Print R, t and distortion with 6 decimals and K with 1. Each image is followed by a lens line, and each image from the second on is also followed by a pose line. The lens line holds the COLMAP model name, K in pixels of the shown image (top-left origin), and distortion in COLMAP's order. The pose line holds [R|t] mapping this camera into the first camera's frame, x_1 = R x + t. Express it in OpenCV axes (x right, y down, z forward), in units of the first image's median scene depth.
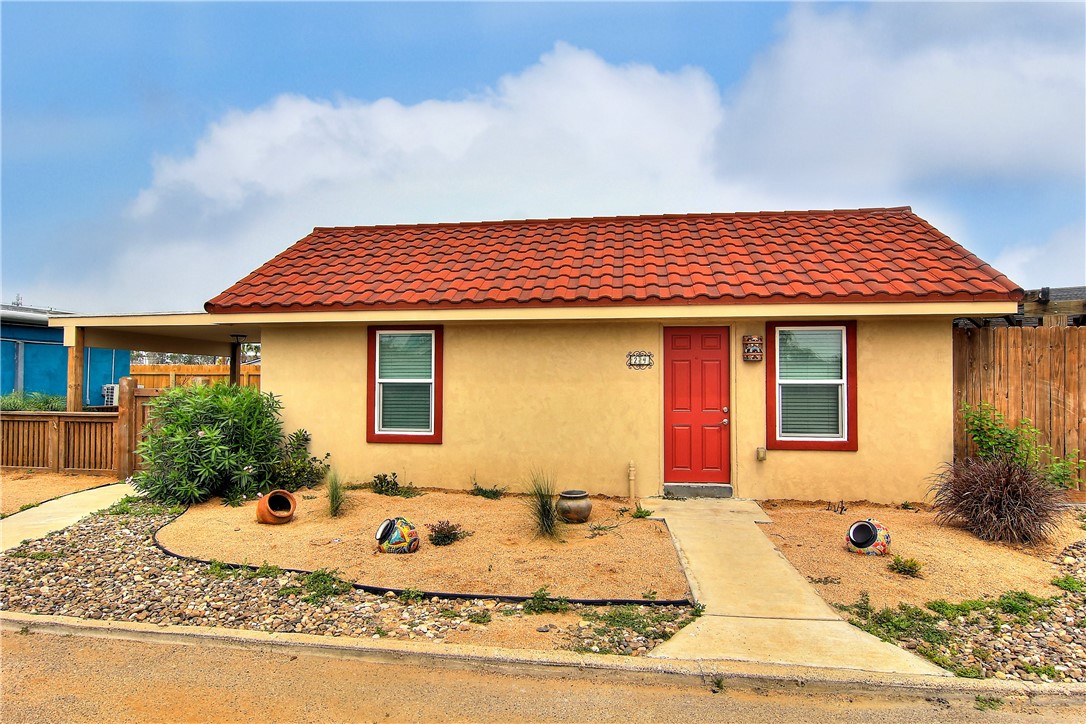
lens RADIAL K [[613.4, 0, 544.3], [0, 613.4, 366.8], [0, 0, 1]] dist [-0.013250, -0.006819]
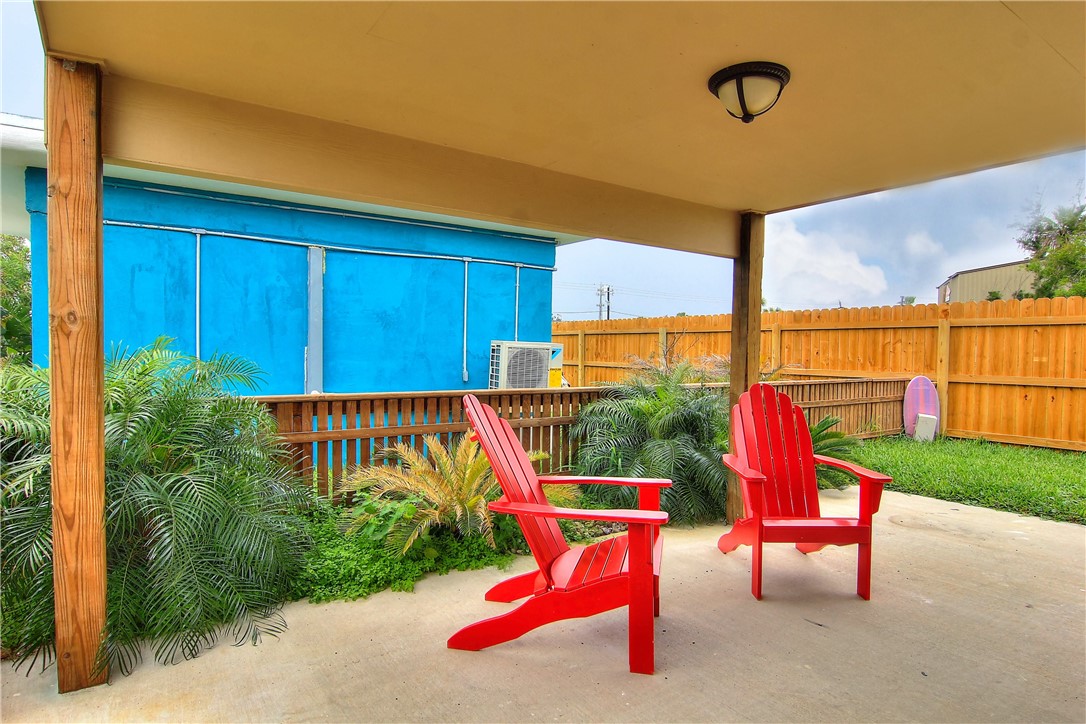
lens RADIAL K [[613.4, 0, 542.8], [0, 613.4, 359.5], [0, 0, 1]] dist [-0.013250, -0.006819]
pose [[0.686420, 0.023983, -0.726810, -0.344612], [0.002554, 0.999370, 0.035389, 0.026744], [0.727201, -0.026148, 0.685927, 0.702081]]
